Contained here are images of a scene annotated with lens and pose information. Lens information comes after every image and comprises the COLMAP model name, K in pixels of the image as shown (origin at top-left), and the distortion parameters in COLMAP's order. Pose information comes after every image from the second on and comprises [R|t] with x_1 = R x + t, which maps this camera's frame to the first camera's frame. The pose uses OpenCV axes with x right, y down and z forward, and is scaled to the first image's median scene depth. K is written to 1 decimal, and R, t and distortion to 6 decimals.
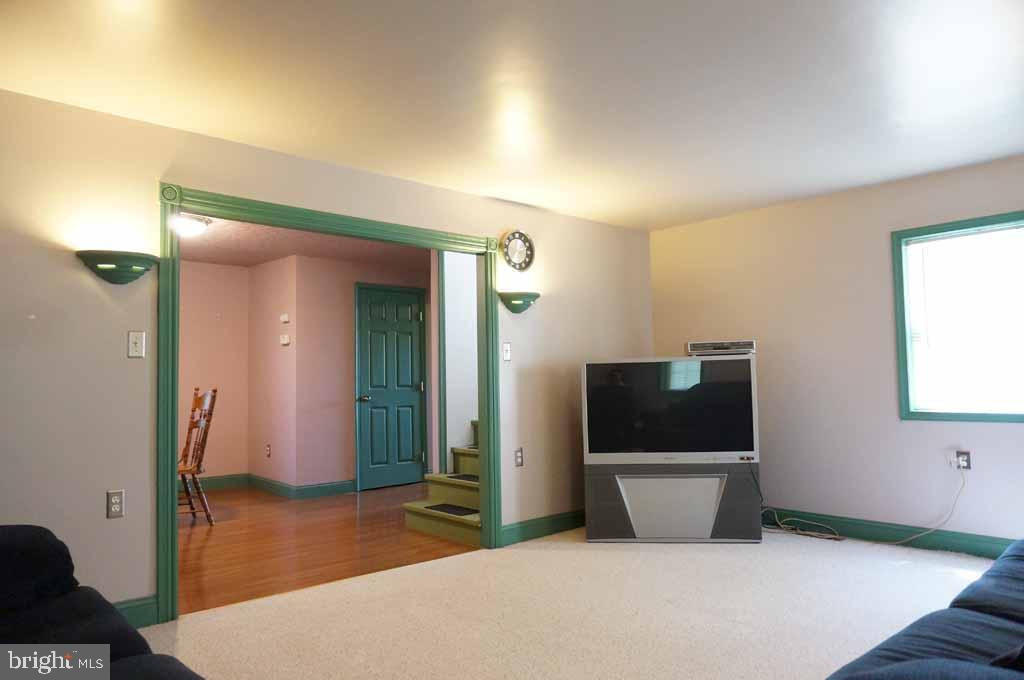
lens RADIAL K [[681.5, 0, 506.4], [0, 681.5, 331.0], [0, 0, 1]] dist [-0.046389, 0.034551]
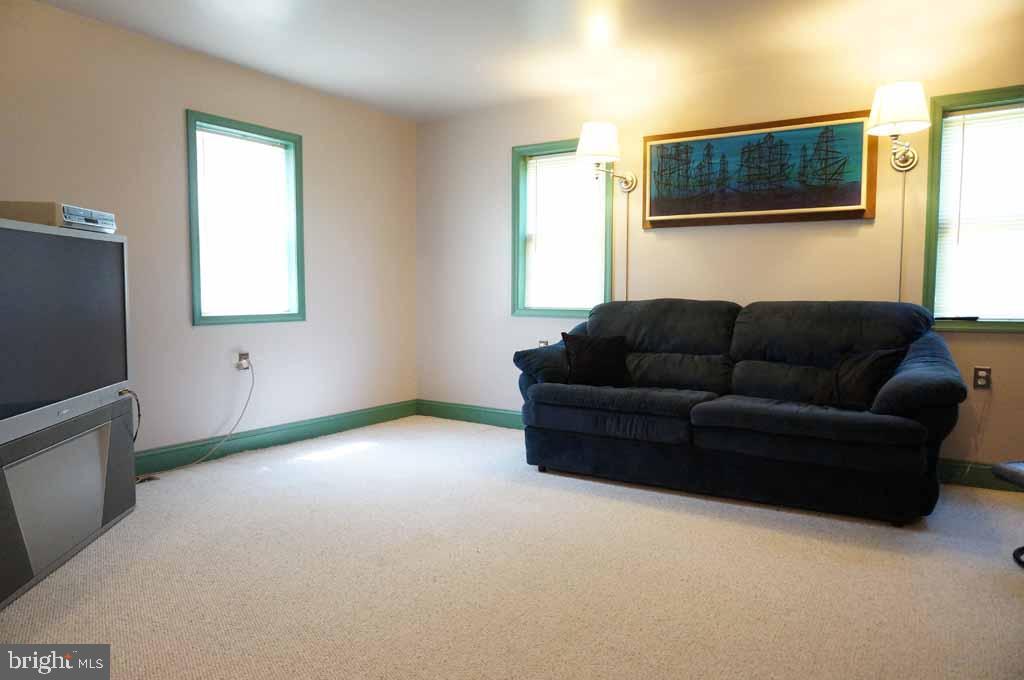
lens RADIAL K [[681.5, 0, 512.4], [0, 681.5, 346.5], [0, 0, 1]] dist [-0.046389, 0.034551]
pose [[-0.290562, -0.059955, 0.954976, -0.387216], [-0.077845, 0.996208, 0.038859, 0.088469], [-0.953684, -0.063049, -0.294127, 0.833174]]
